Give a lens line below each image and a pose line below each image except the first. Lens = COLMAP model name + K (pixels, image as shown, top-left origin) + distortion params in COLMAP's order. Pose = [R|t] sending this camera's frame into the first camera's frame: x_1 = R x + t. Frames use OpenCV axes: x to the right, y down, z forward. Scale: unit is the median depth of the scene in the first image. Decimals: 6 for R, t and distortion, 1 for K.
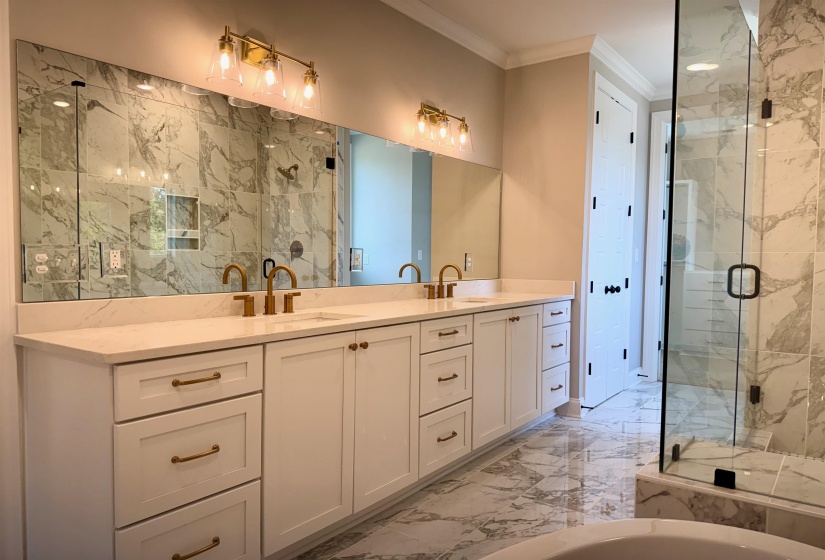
lens RADIAL K [[581.6, 0, 411.0], [0, 581.6, 276.7], [0, 0, 1]] dist [0.052183, -0.067724]
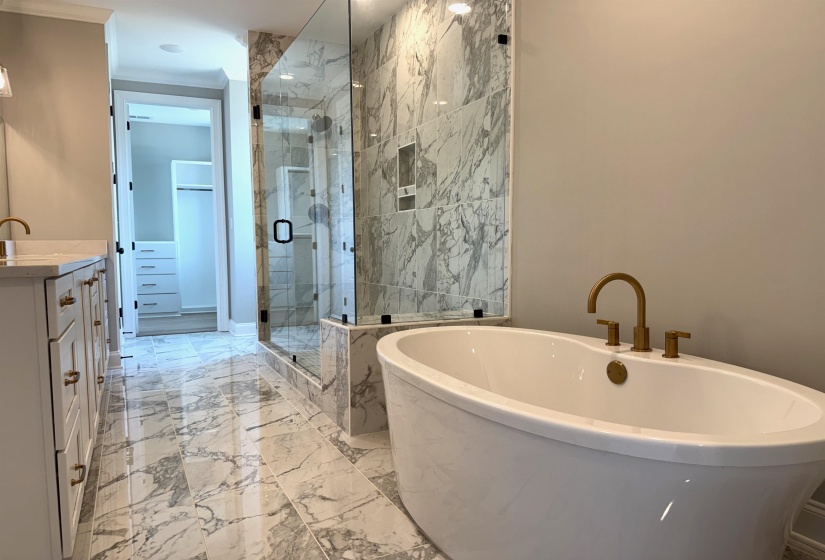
lens RADIAL K [[581.6, 0, 411.0], [0, 581.6, 276.7], [0, 0, 1]] dist [0.052183, -0.067724]
pose [[0.475770, -0.057546, 0.877685, -0.572437], [0.041135, 0.998221, 0.043151, 0.071815], [-0.878607, 0.015573, 0.477291, 0.023913]]
